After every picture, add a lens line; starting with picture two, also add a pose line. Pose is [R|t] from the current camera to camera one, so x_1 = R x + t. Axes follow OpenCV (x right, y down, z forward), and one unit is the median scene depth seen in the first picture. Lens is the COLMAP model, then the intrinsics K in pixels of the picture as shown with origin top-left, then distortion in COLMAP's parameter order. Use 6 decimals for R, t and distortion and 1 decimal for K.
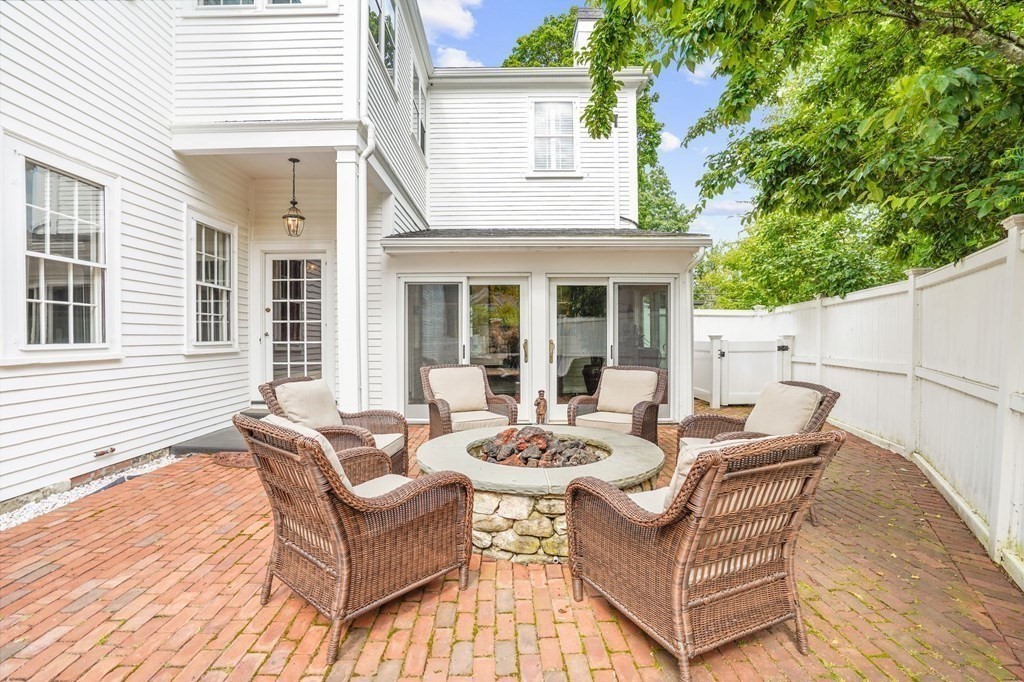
lens RADIAL K [[480.0, 0, 507.2], [0, 480.0, 345.9], [0, 0, 1]] dist [-0.027724, 0.000163]
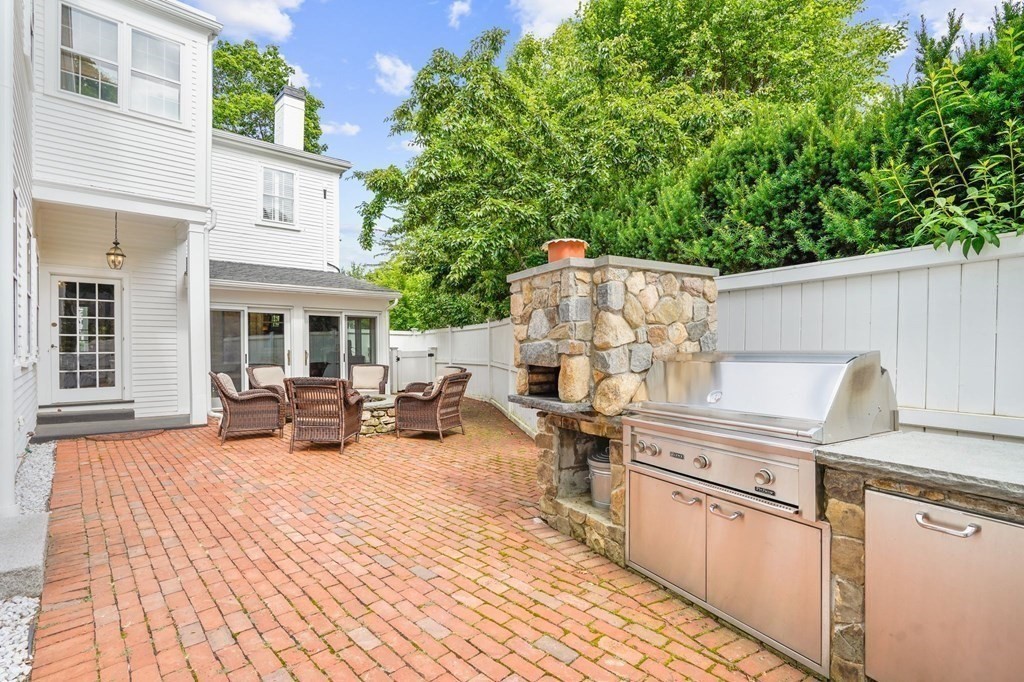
lens RADIAL K [[480.0, 0, 507.2], [0, 480.0, 345.9], [0, 0, 1]] dist [-0.027724, 0.000163]
pose [[0.740728, 0.002841, 0.671799, -0.457062], [0.014428, 0.999693, -0.020136, 0.013577], [-0.671650, 0.024608, 0.740460, -0.561754]]
